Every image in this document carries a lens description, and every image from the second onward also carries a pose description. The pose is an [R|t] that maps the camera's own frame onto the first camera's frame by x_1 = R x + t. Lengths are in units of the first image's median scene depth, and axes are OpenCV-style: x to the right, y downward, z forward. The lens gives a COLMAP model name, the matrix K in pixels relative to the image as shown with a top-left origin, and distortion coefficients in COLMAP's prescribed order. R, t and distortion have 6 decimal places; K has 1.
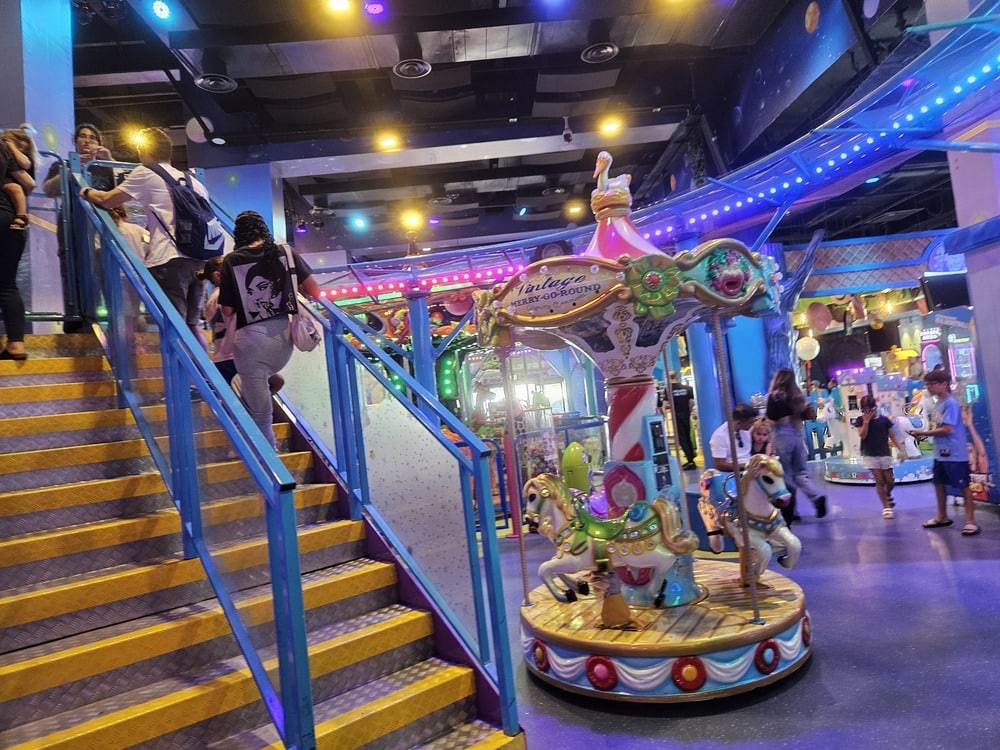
lens RADIAL K [[675.3, 0, 500.5], [0, 675.3, 366.4], [0, 0, 1]] dist [0.028018, -0.006232]
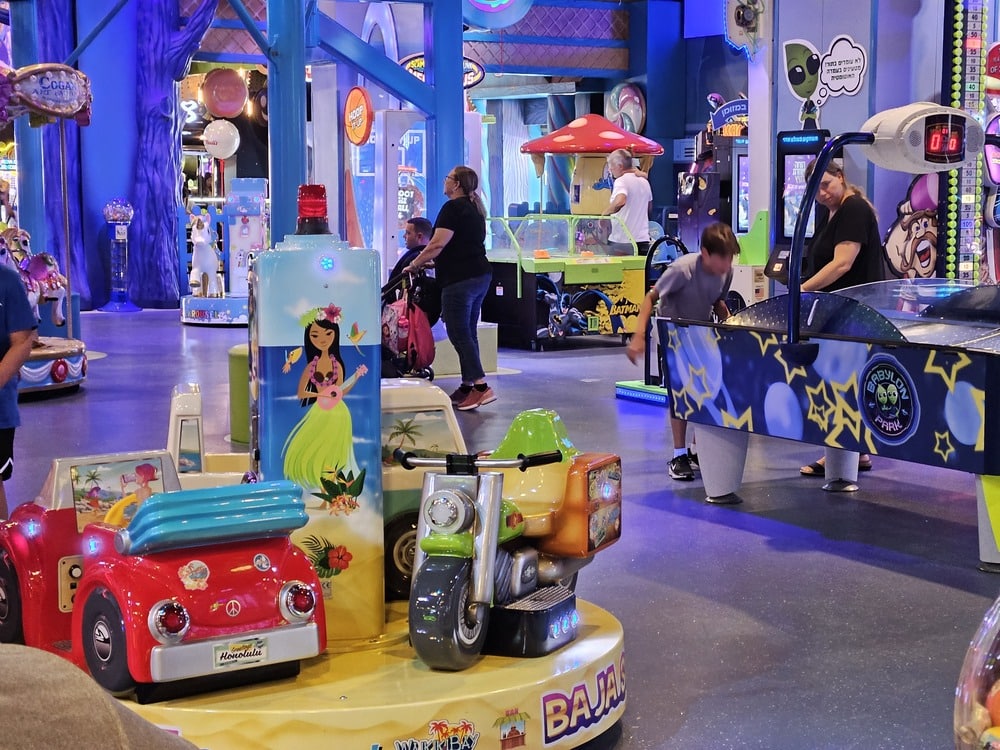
lens RADIAL K [[1945.3, 0, 500.0], [0, 1945.3, 375.0], [0, 0, 1]] dist [-0.689449, 8.438243]
pose [[0.861349, 0.049468, 0.505600, -0.233079], [-0.114248, 0.988616, 0.097908, -0.017754], [-0.495001, -0.142097, 0.857195, -0.799676]]
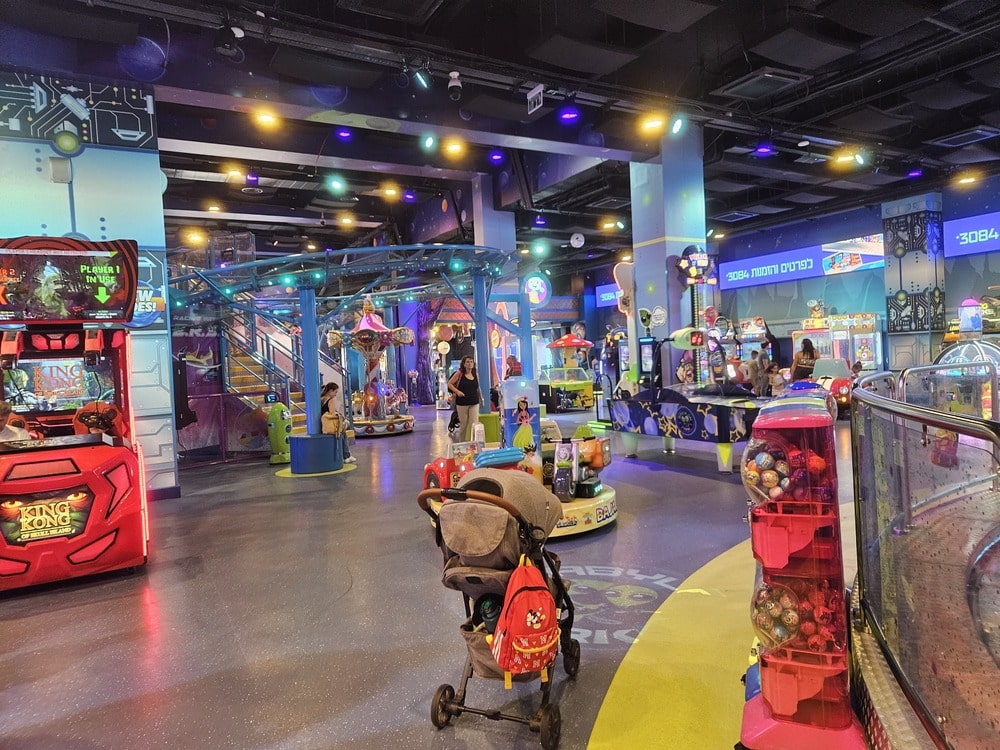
lens RADIAL K [[675.3, 0, 500.5], [0, 675.3, 366.4], [0, 0, 1]] dist [0.028018, -0.006232]
pose [[0.883767, 0.056789, 0.464469, -0.307378], [-0.071289, 0.997362, 0.013701, -0.015023], [-0.462466, -0.045219, 0.885483, -0.857924]]
